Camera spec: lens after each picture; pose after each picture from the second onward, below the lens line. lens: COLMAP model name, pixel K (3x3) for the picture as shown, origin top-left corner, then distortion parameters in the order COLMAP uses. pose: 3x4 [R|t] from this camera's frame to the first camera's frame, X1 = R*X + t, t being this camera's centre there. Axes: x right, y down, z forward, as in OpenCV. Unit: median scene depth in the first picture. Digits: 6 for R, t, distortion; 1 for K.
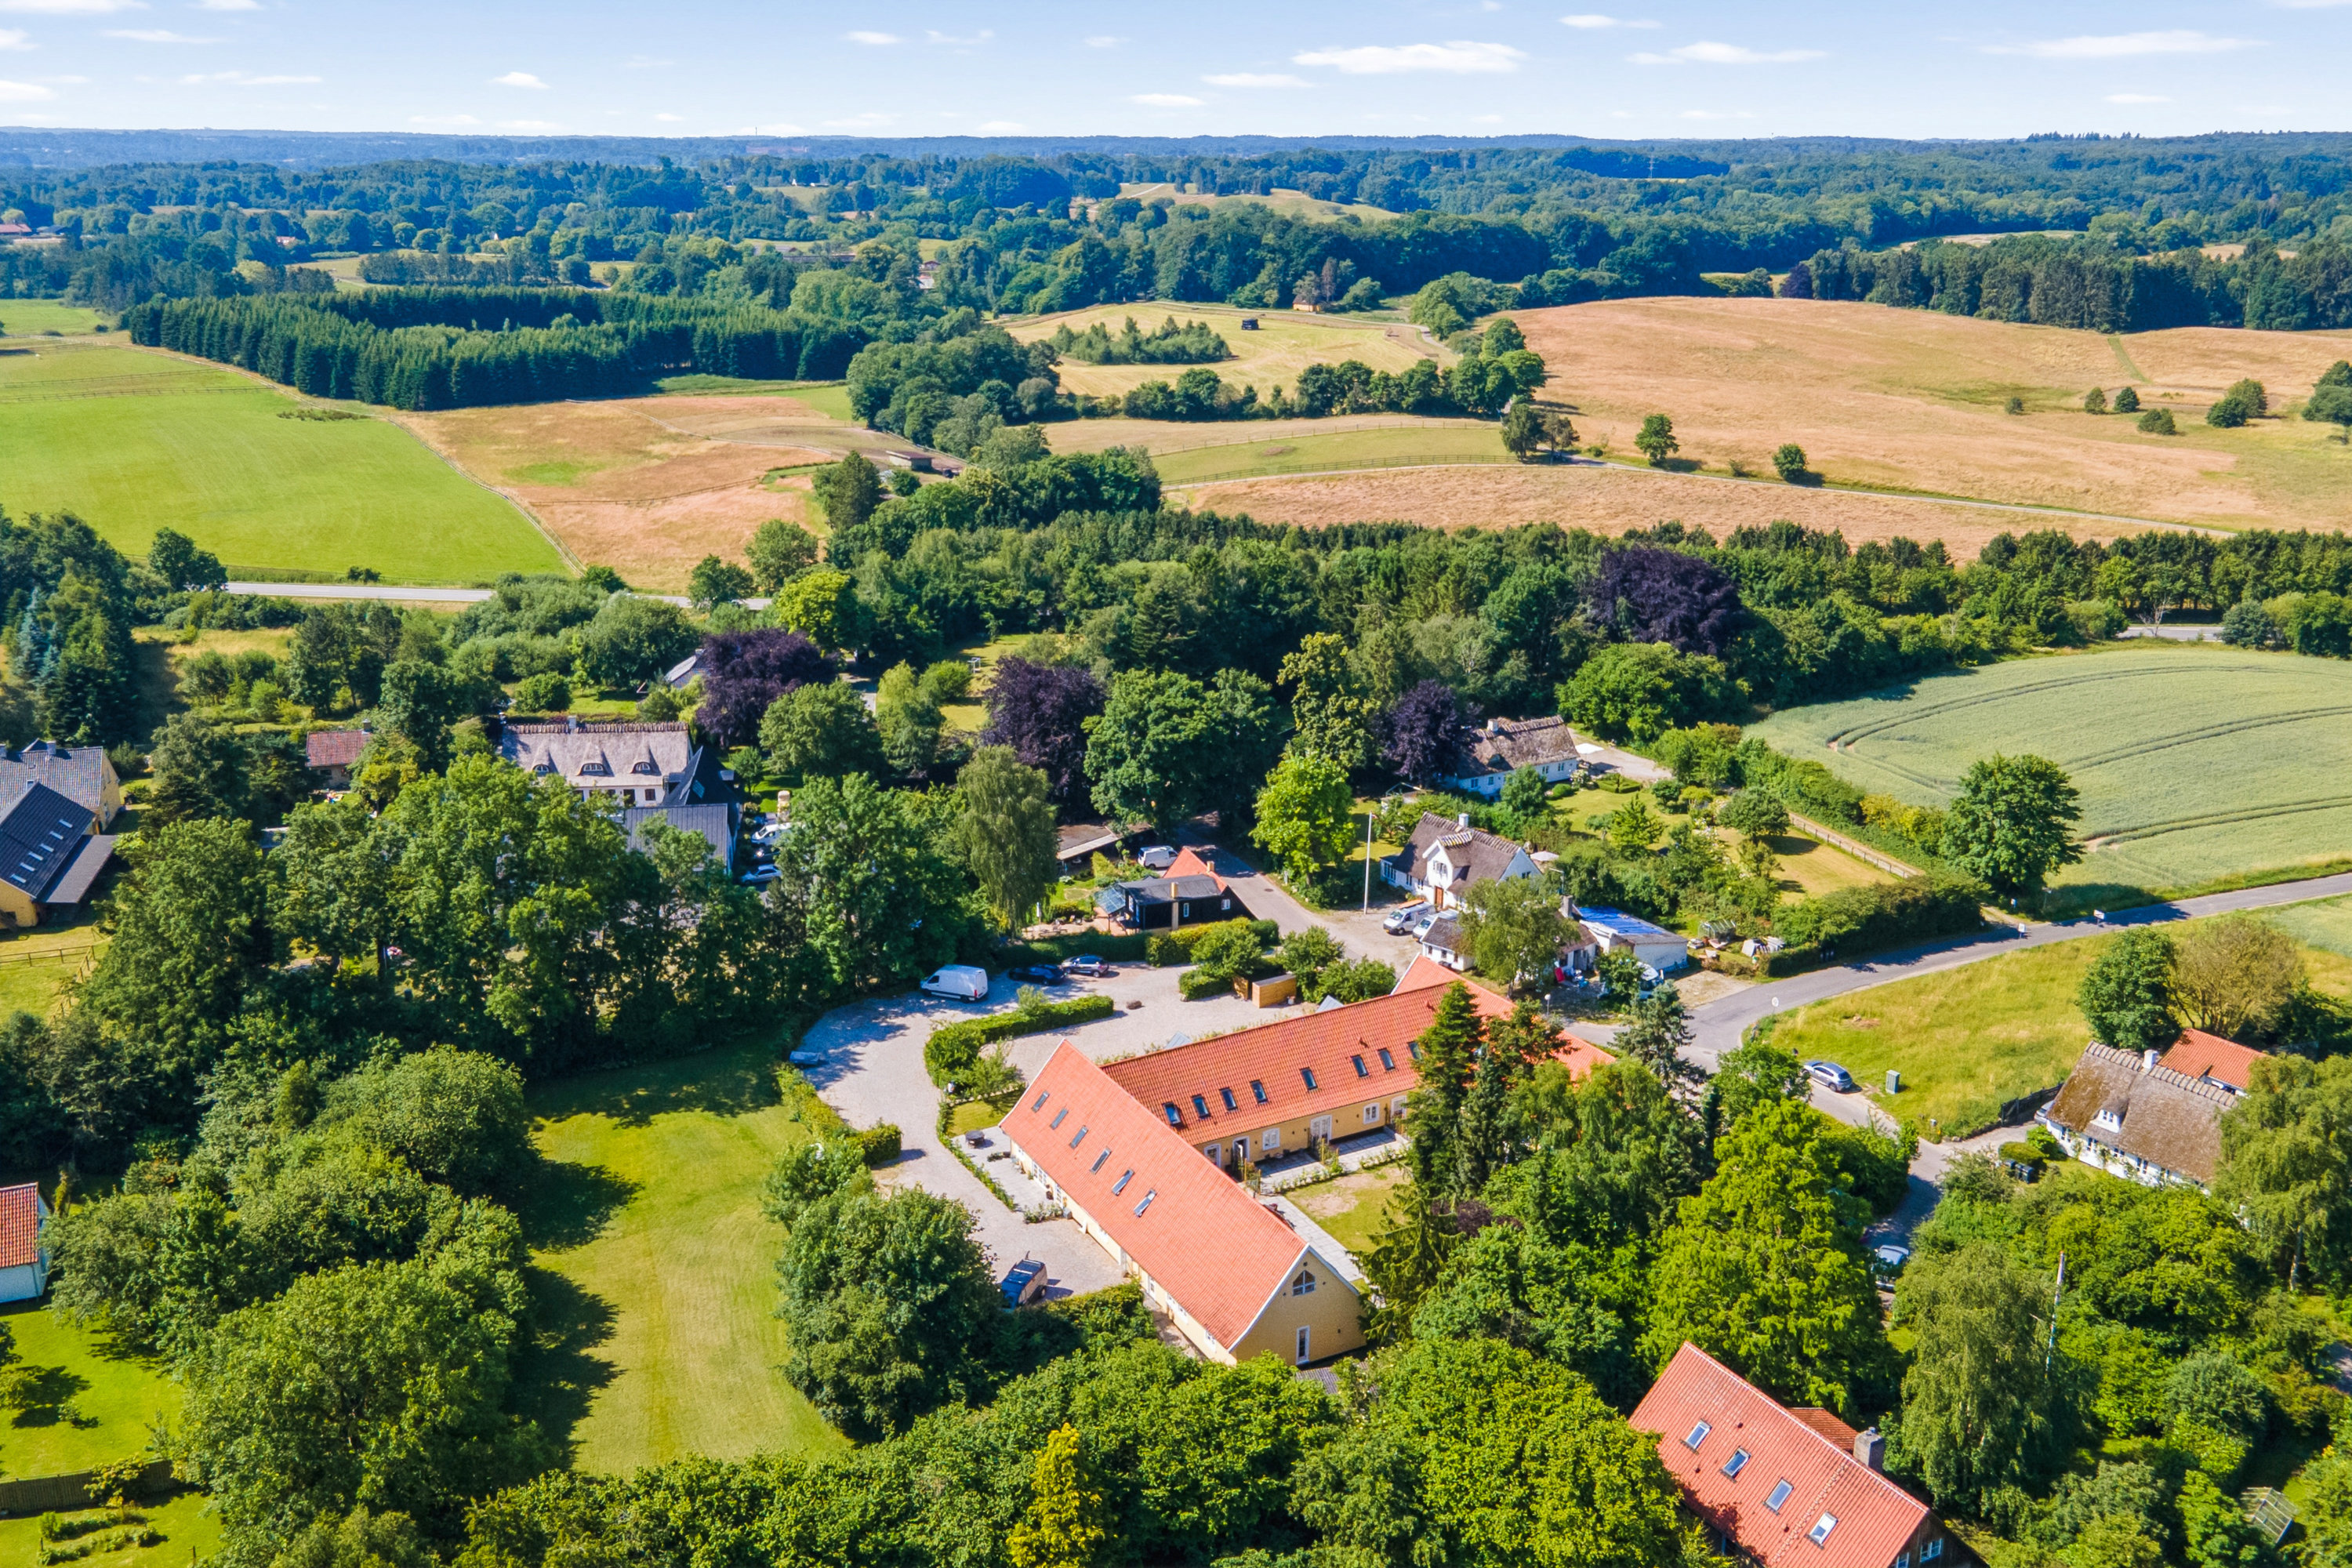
lens RADIAL K [[1959.8, 0, 1176.0], [0, 1959.8, 784.0], [0, 0, 1]] dist [0.058475, -0.006498]
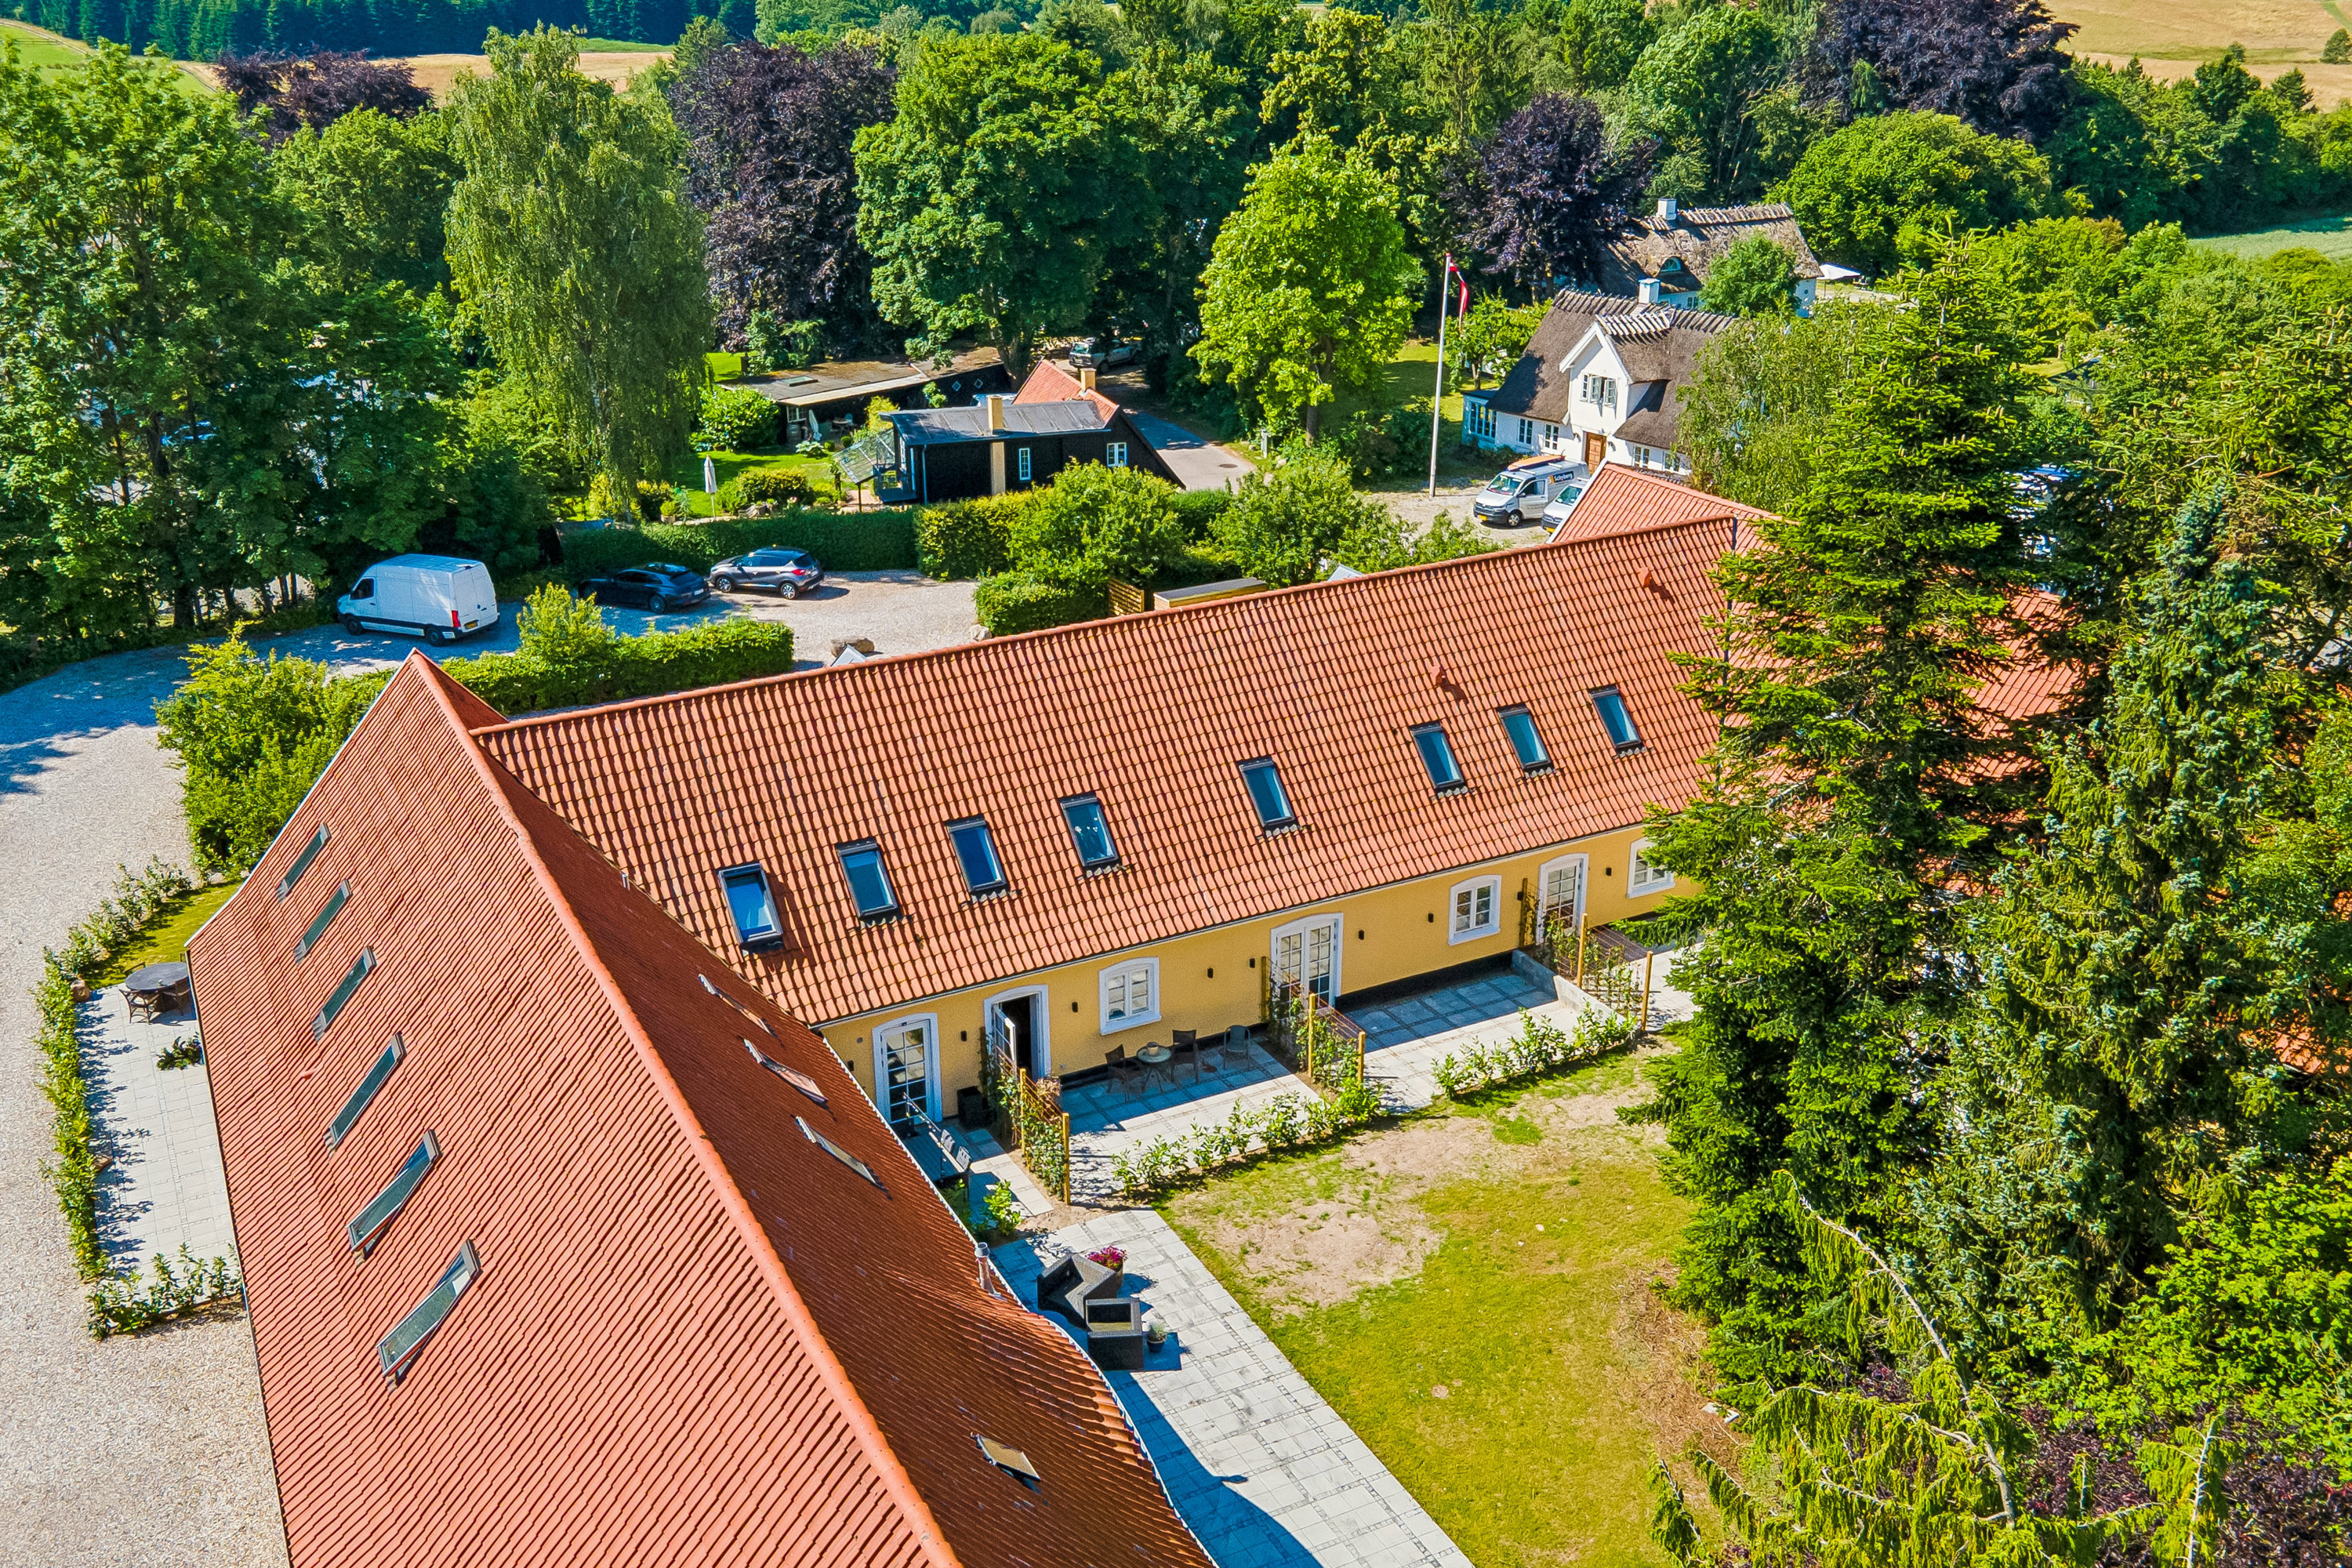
lens RADIAL K [[2108.7, 0, 1176.0], [0, 2108.7, 784.0], [0, 0, 1]] dist [0.003531, 0.086682]
pose [[0.999944, 0.000909, -0.010563, 0.041929], [0.000076, 0.995681, 0.092840, 0.087410], [0.010602, -0.092835, 0.995625, 0.501095]]
